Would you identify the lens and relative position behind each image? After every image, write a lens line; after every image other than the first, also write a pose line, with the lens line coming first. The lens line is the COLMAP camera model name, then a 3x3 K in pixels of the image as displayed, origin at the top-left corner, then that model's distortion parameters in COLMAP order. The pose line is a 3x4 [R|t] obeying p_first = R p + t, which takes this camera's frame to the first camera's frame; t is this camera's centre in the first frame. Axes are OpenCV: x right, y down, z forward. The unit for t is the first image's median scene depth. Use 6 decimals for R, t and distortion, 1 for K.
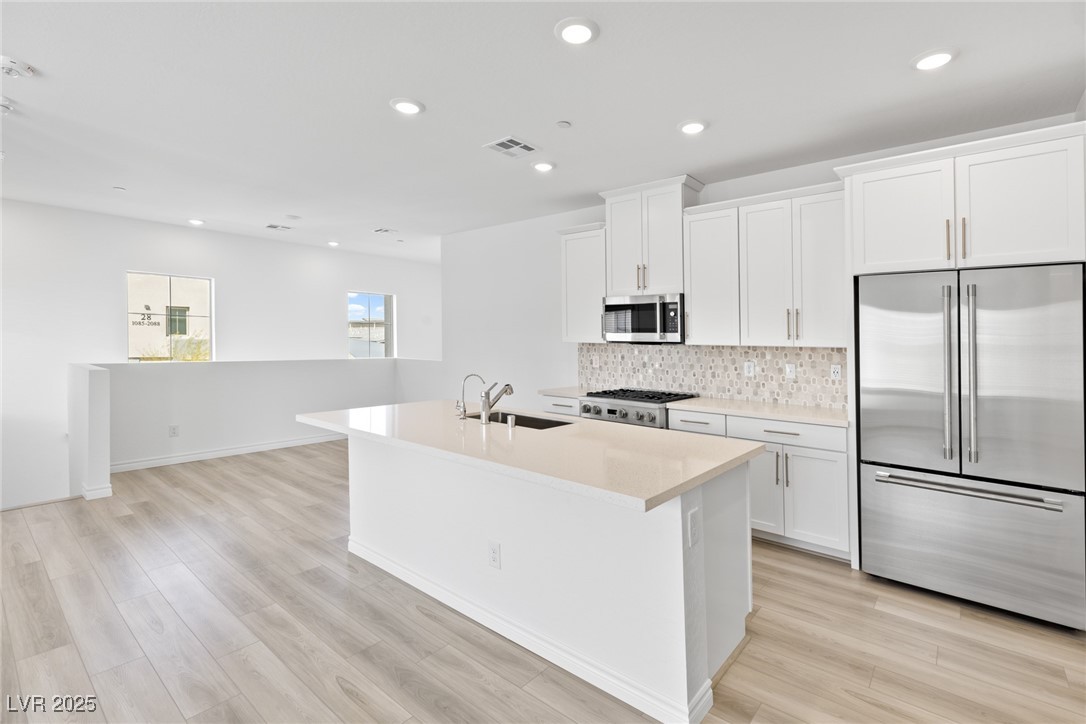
lens RADIAL K [[506.7, 0, 548.3], [0, 506.7, 334.2], [0, 0, 1]] dist [0.001979, 0.000625]
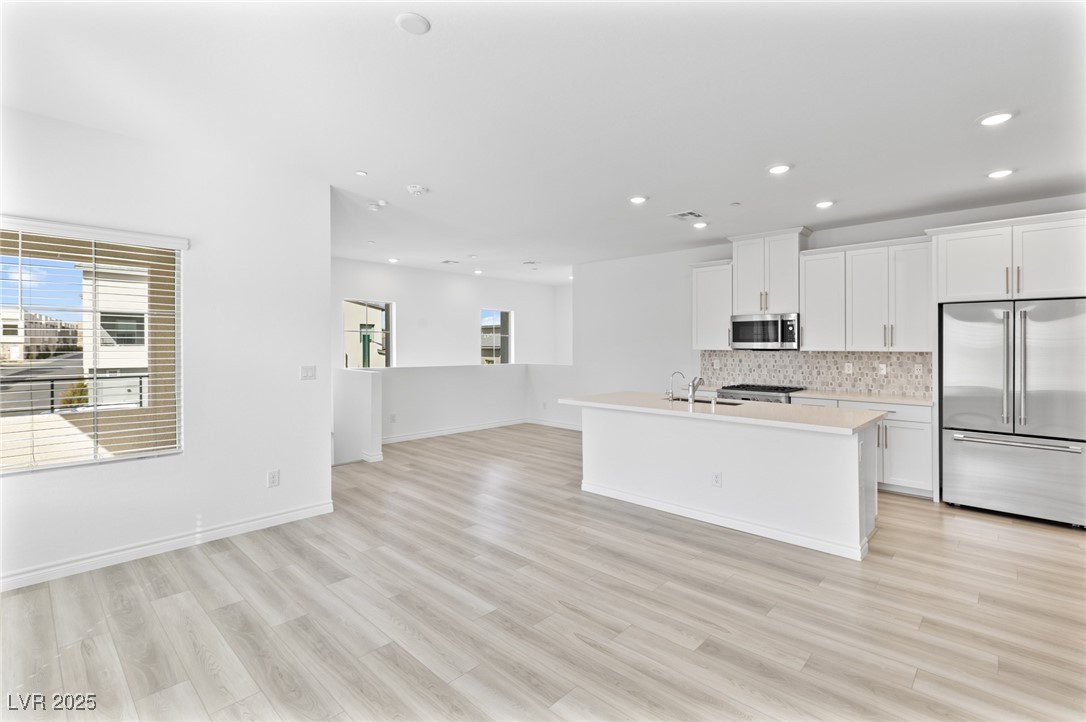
lens RADIAL K [[504.1, 0, 542.3], [0, 504.1, 353.6], [0, 0, 1]] dist [0.001888, 0.000205]
pose [[0.997993, -0.009644, -0.062585, -0.328997], [0.011254, 0.999613, 0.025427, -0.013587], [0.062316, -0.026081, 0.997716, -0.388623]]
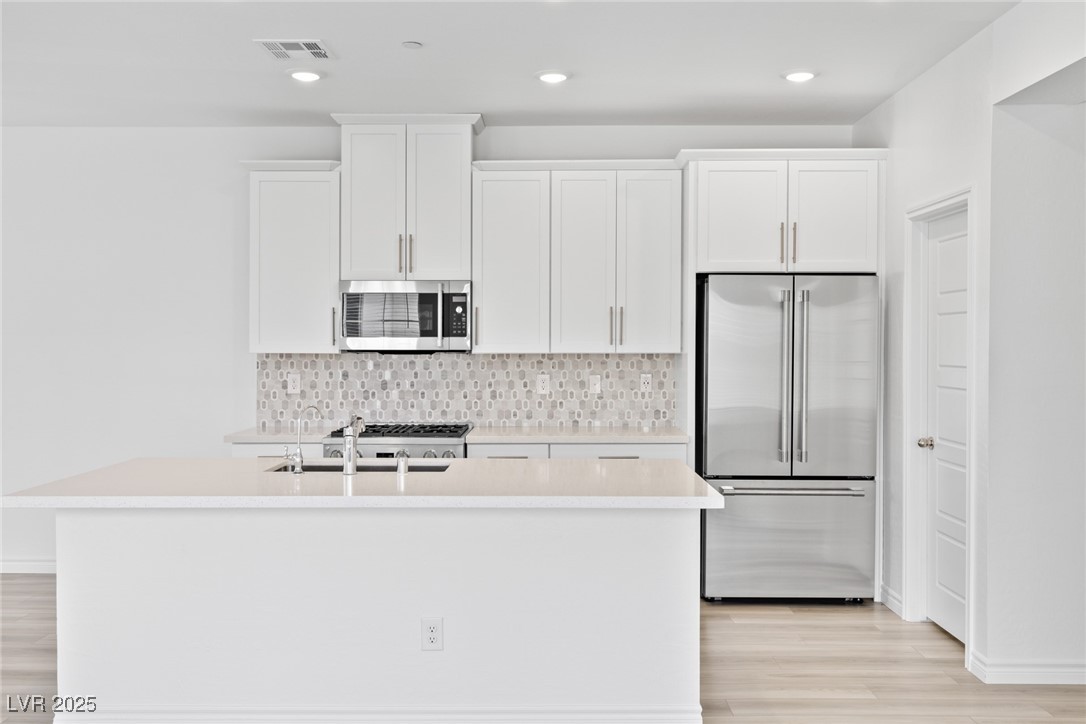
lens RADIAL K [[1035.8, 0, 554.8], [0, 1035.8, 357.4], [0, 0, 1]] dist [0.002918, 0.001955]
pose [[0.767803, -0.022273, 0.640299, -0.553051], [0.004118, 0.999546, 0.029832, -0.015834], [-0.640673, -0.020268, 0.767546, -0.178747]]
